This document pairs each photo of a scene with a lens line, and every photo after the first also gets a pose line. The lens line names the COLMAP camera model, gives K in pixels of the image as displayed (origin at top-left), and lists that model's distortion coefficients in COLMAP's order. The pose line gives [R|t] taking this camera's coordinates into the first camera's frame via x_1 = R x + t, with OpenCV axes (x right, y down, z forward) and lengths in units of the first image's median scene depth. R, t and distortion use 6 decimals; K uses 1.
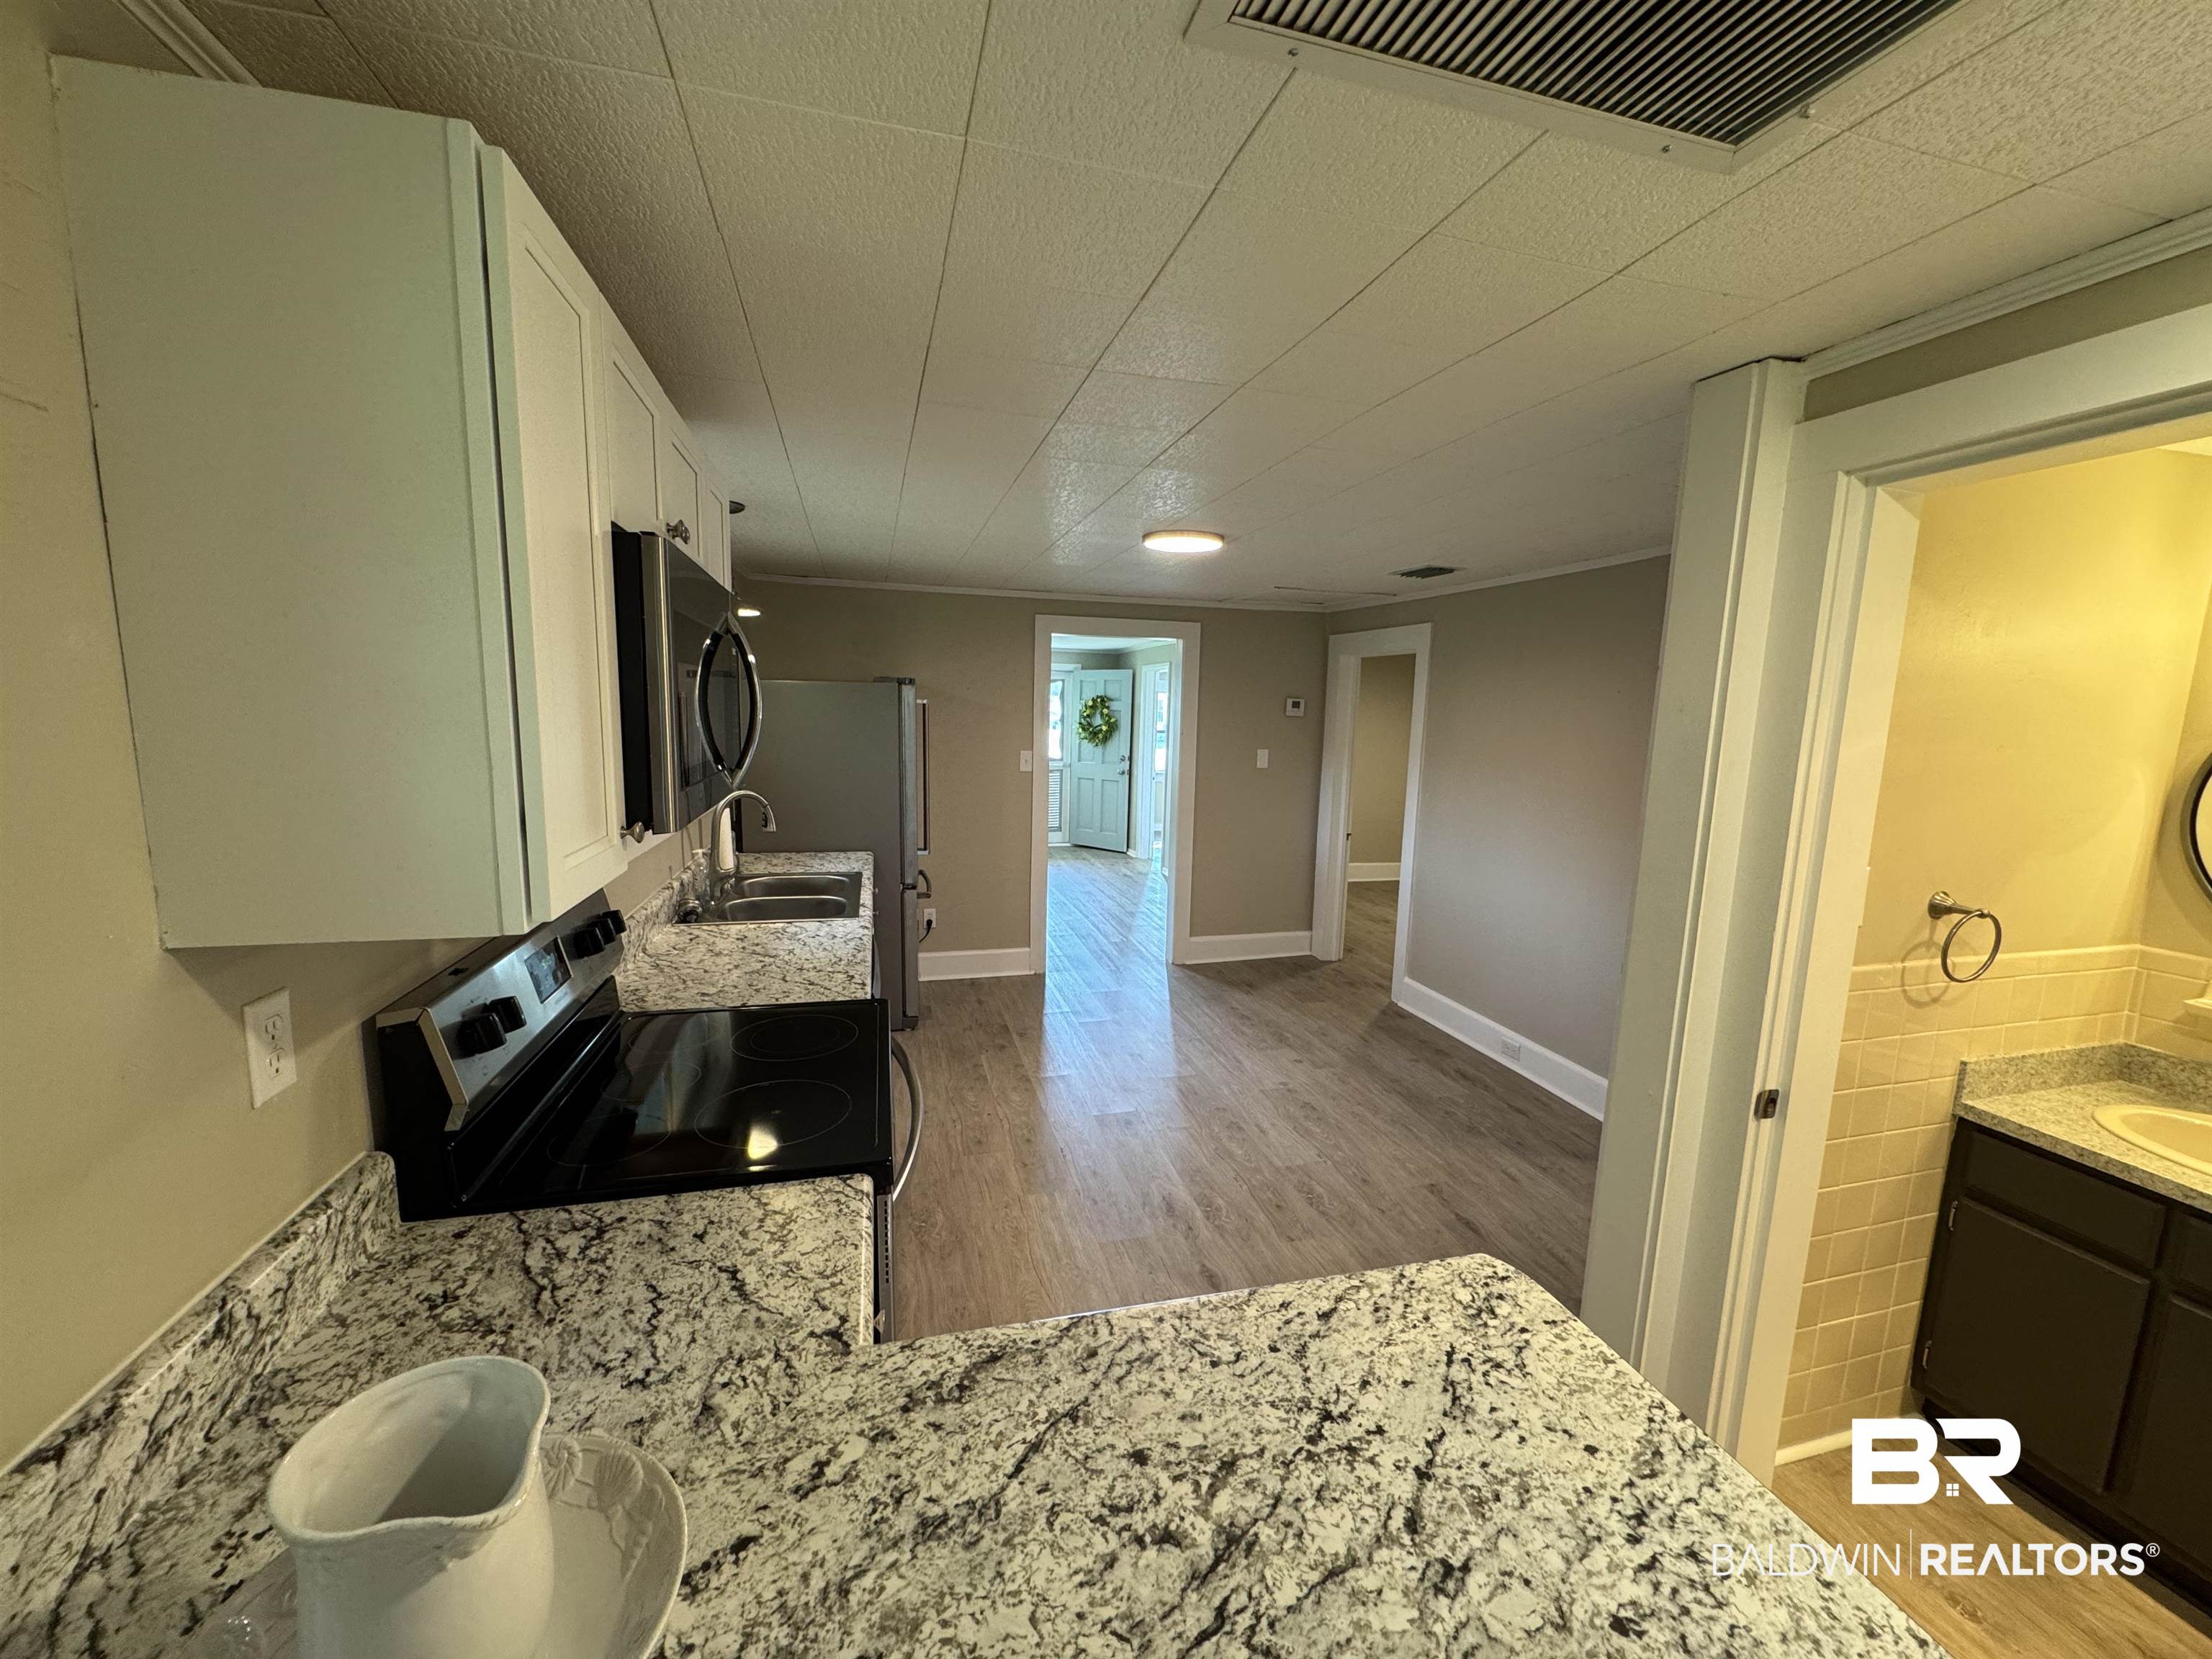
lens RADIAL K [[872.1, 0, 1106.0], [0, 872.1, 829.5], [0, 0, 1]] dist [-0.000942, -0.000086]
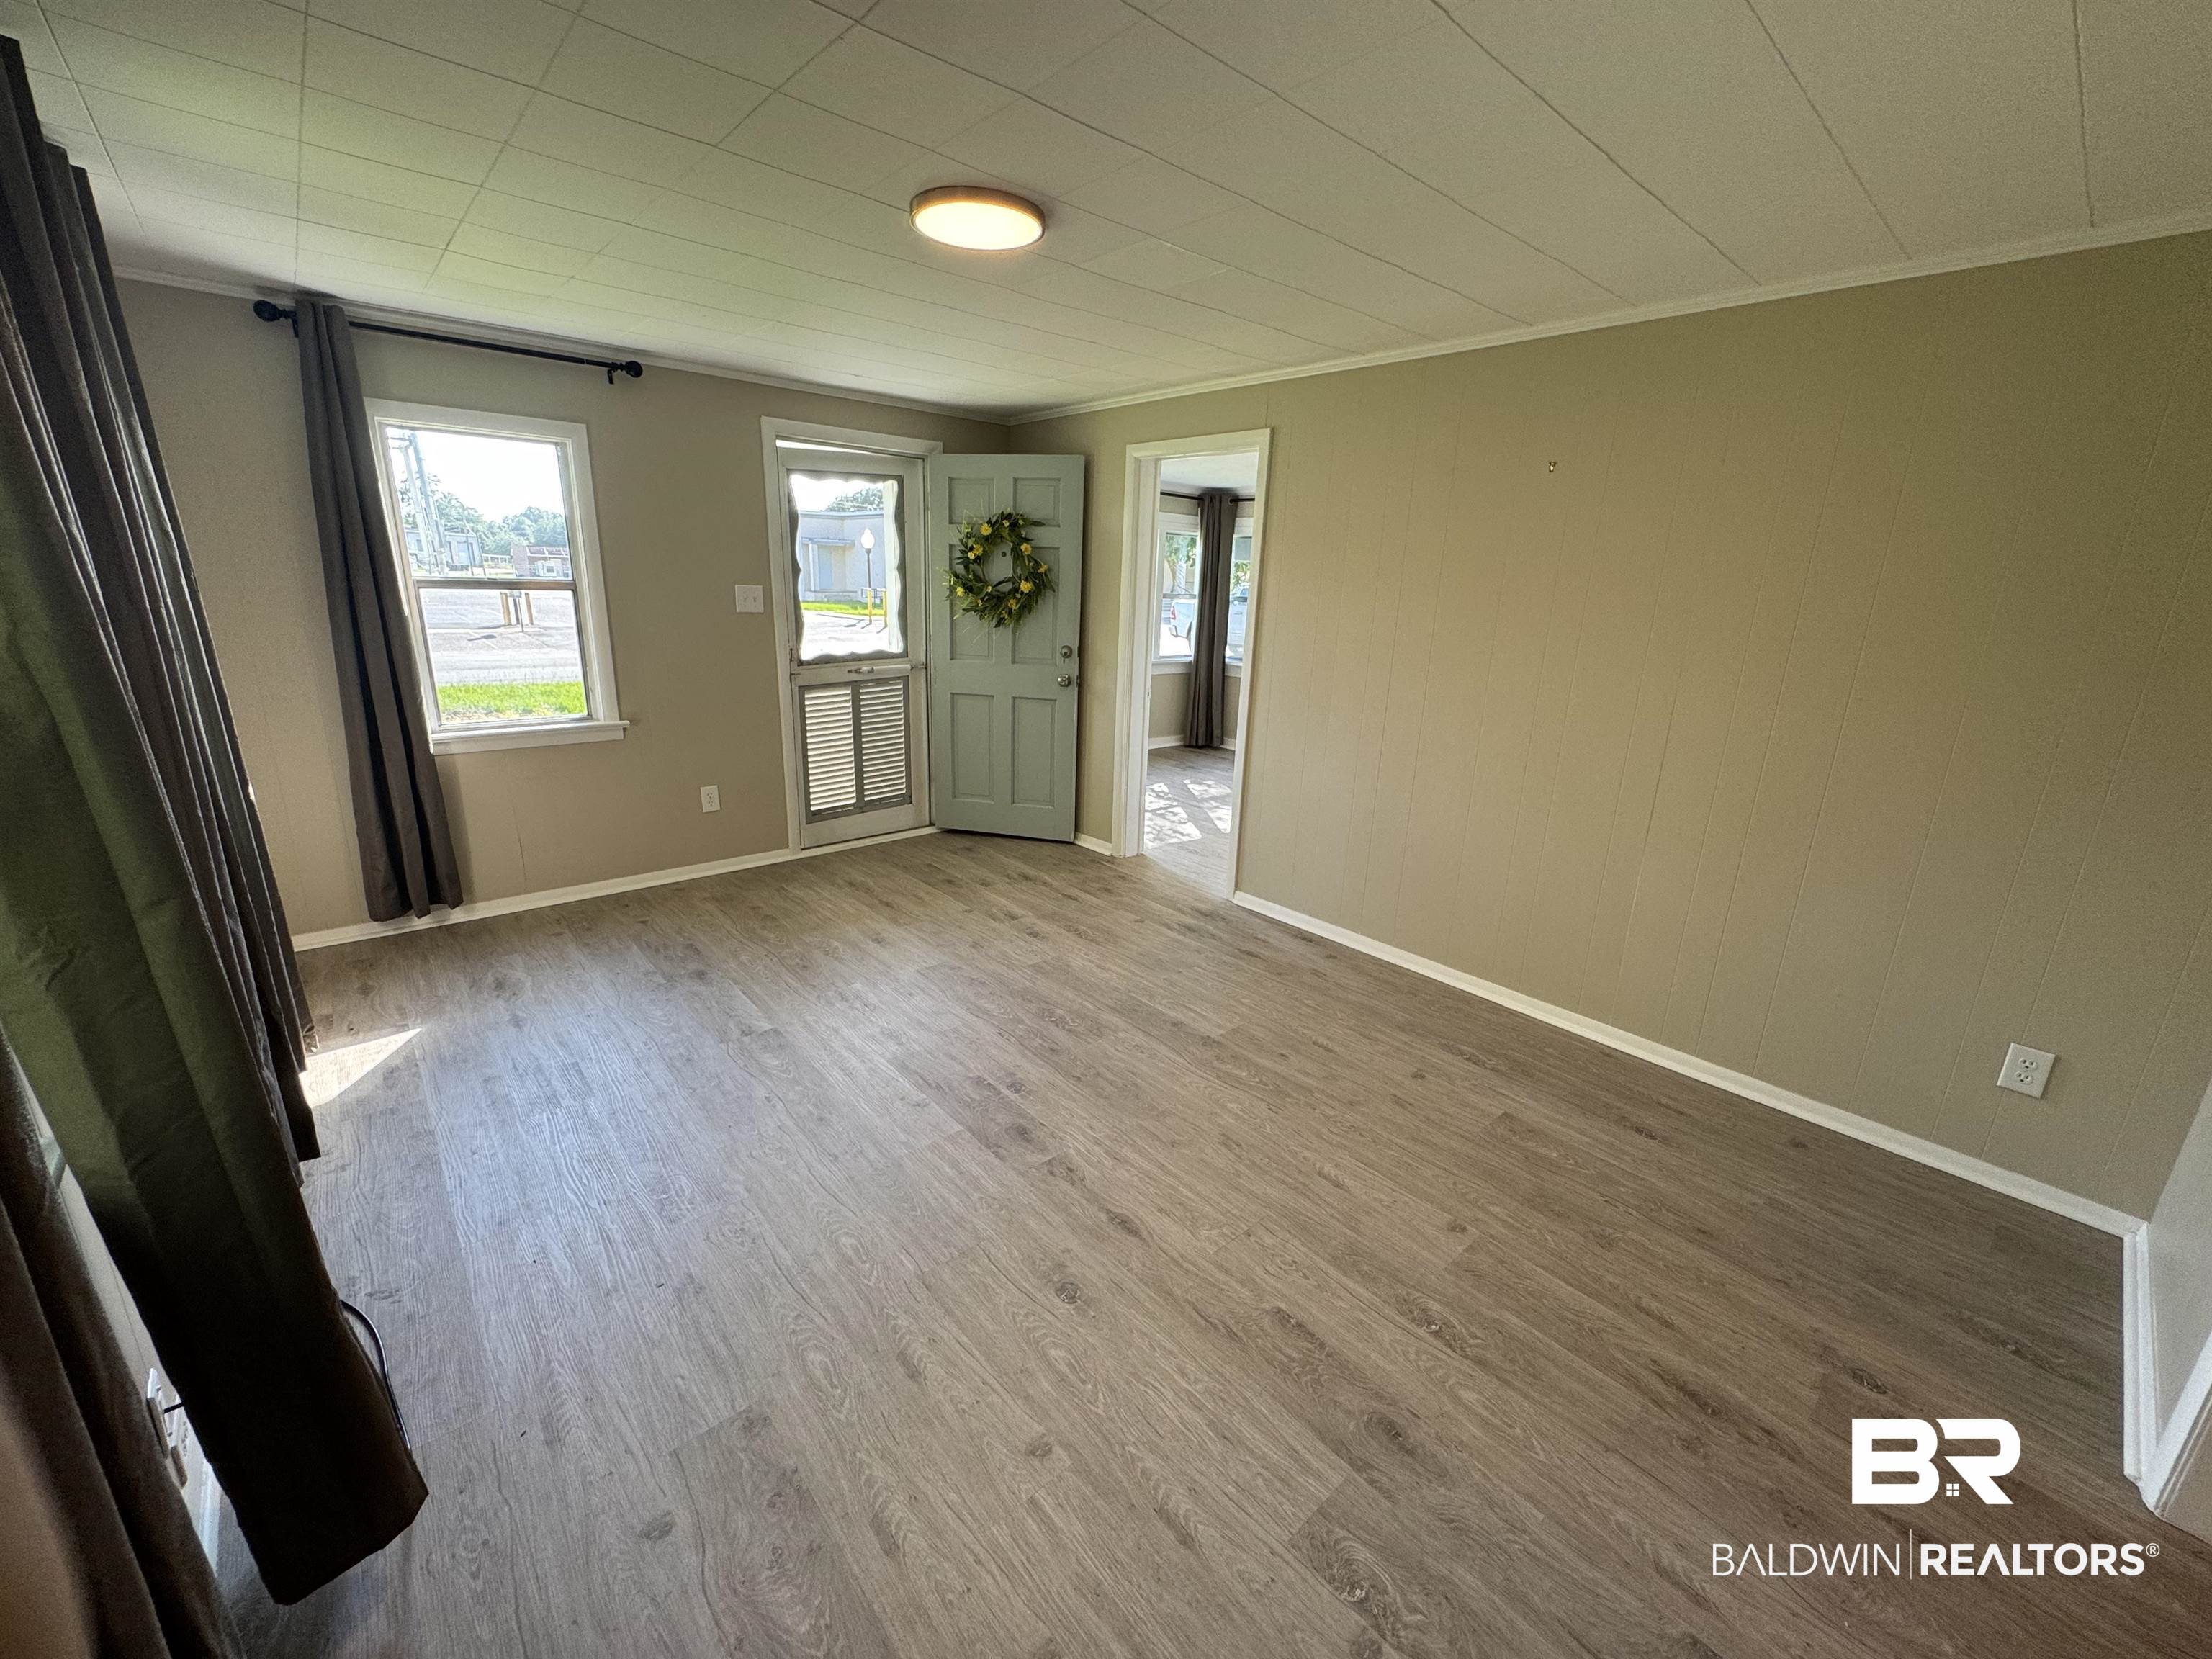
lens RADIAL K [[872.1, 0, 1106.0], [0, 872.1, 829.5], [0, 0, 1]] dist [-0.000942, -0.000086]
pose [[0.901795, -0.118207, 0.415683, -0.168029], [0.049608, 0.983821, 0.172146, -0.066690], [-0.429306, -0.134619, 0.893070, 0.549847]]
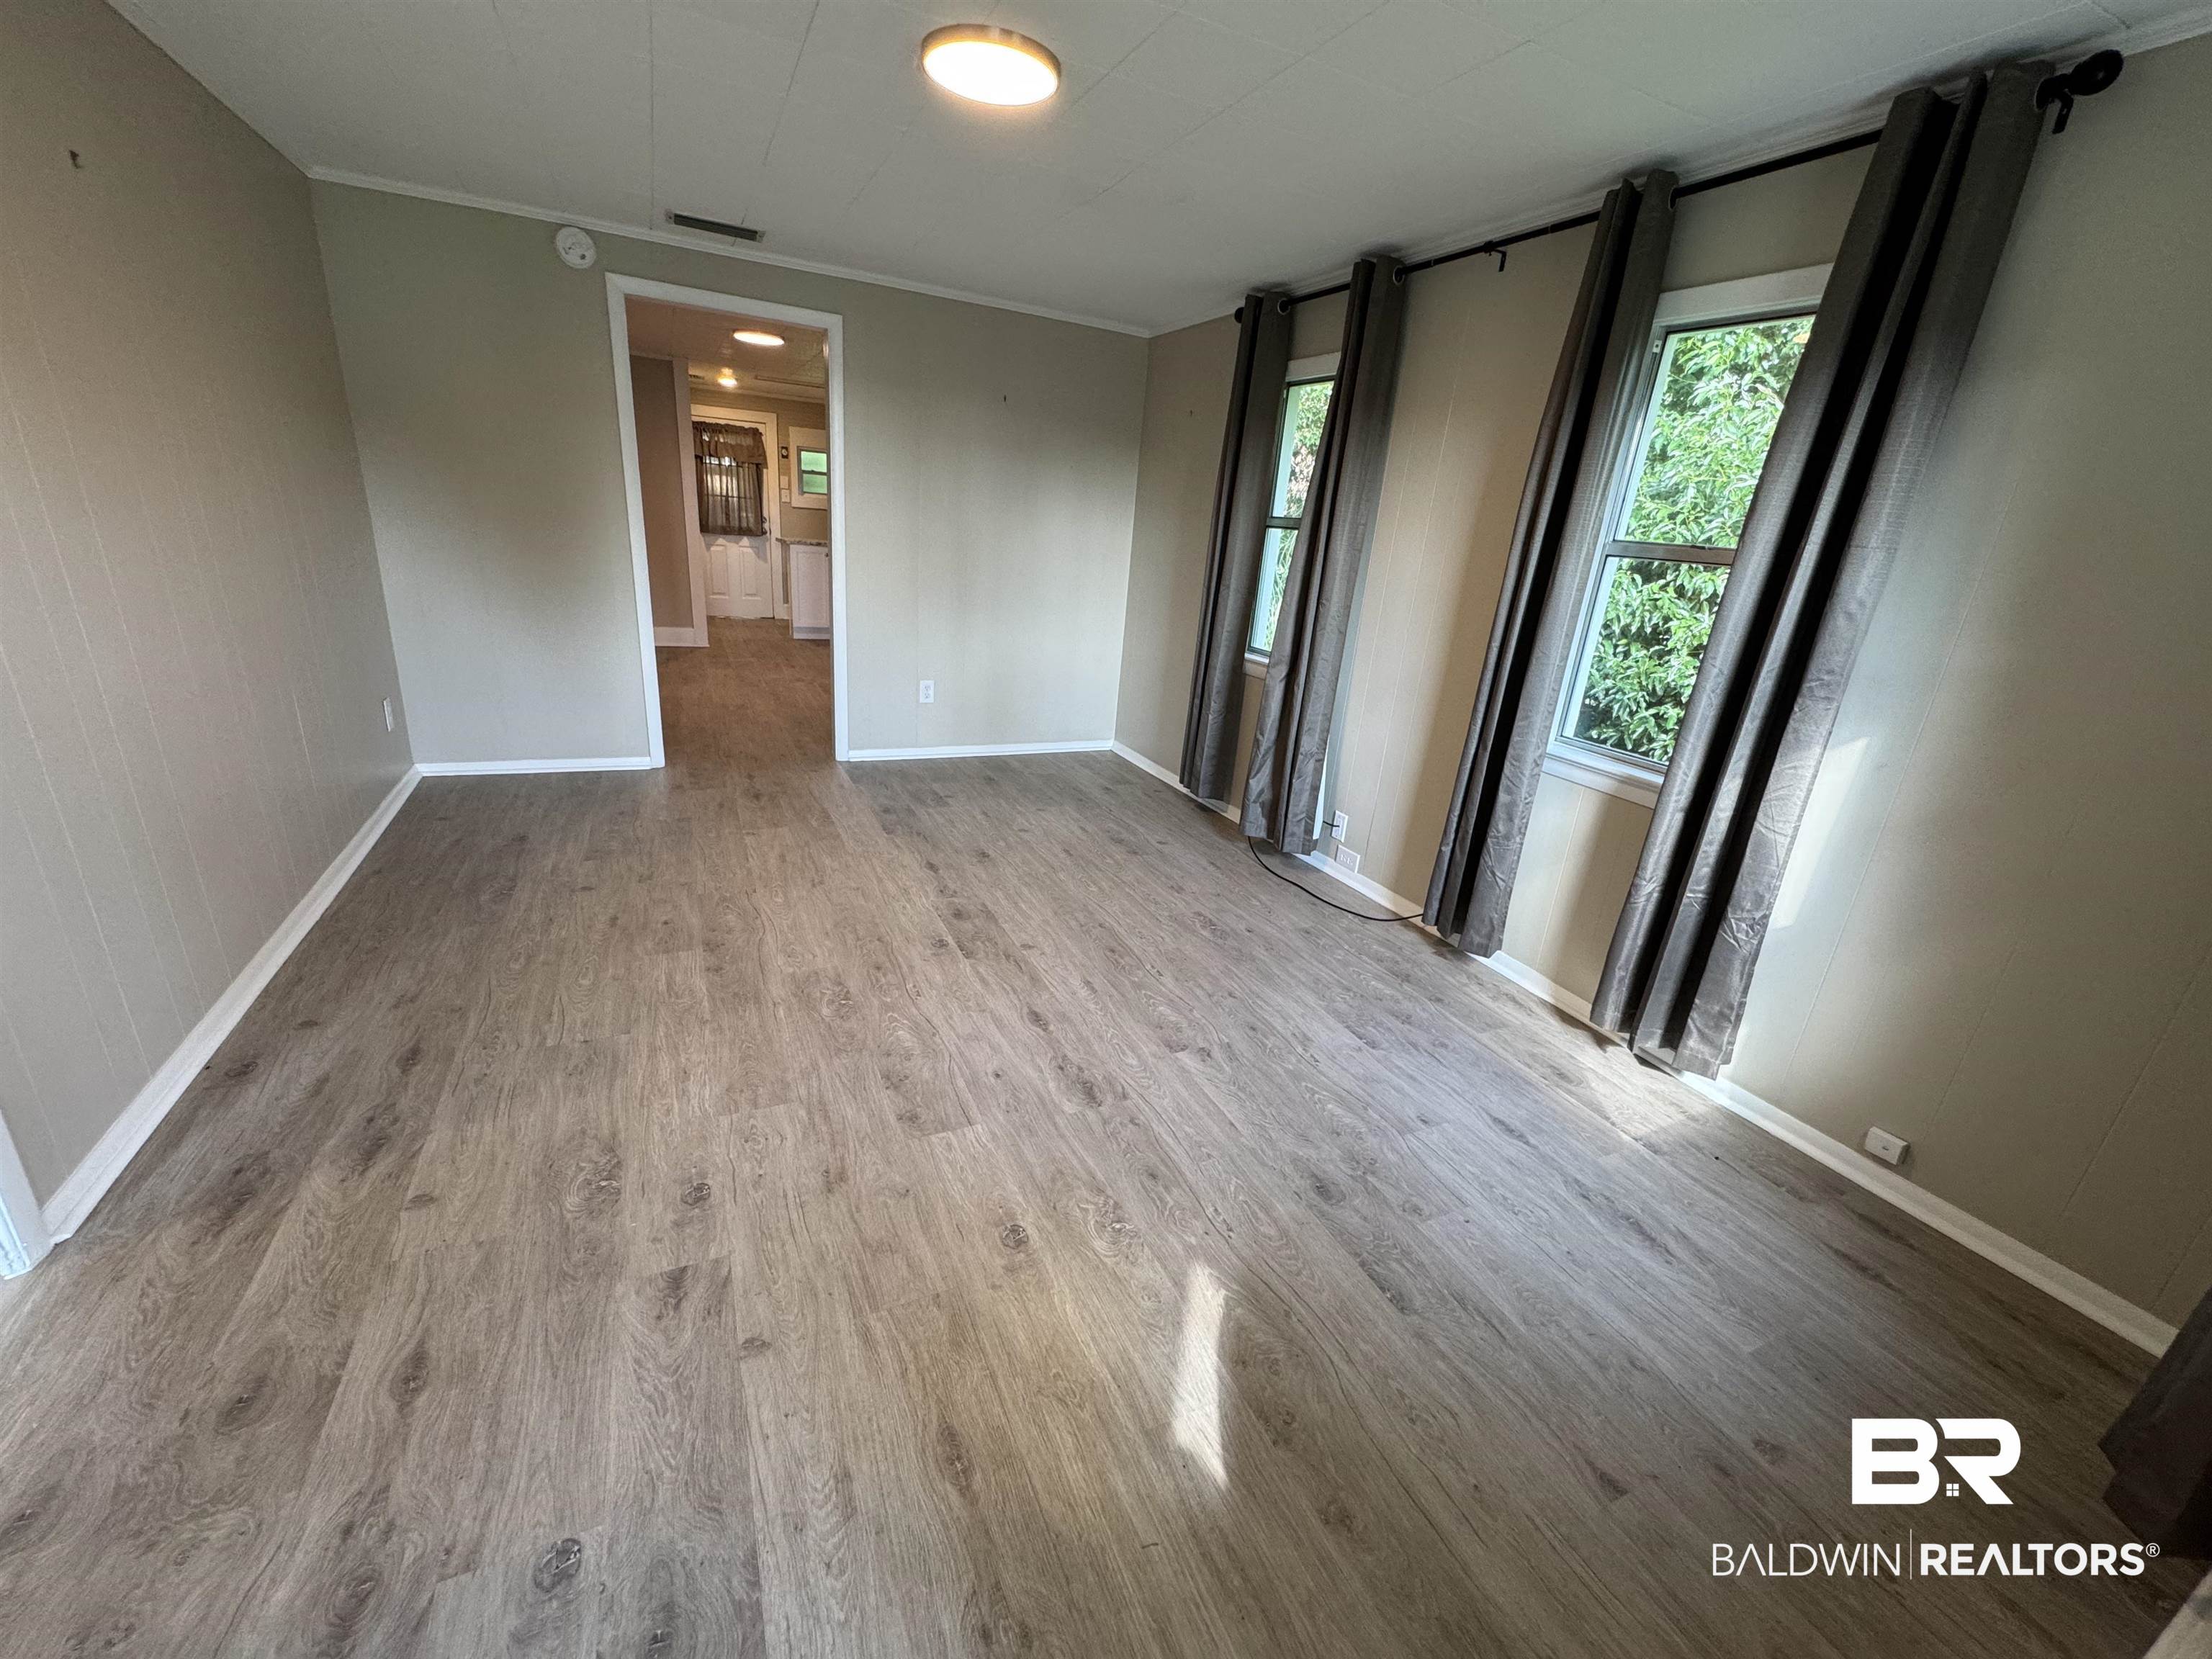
lens RADIAL K [[872.1, 0, 1106.0], [0, 872.1, 829.5], [0, 0, 1]] dist [-0.000942, -0.000086]
pose [[-0.980488, -0.045027, -0.191354, 1.066858], [-0.129023, 0.881811, 0.453610, -0.804203], [0.148313, 0.469449, -0.870414, 7.945042]]
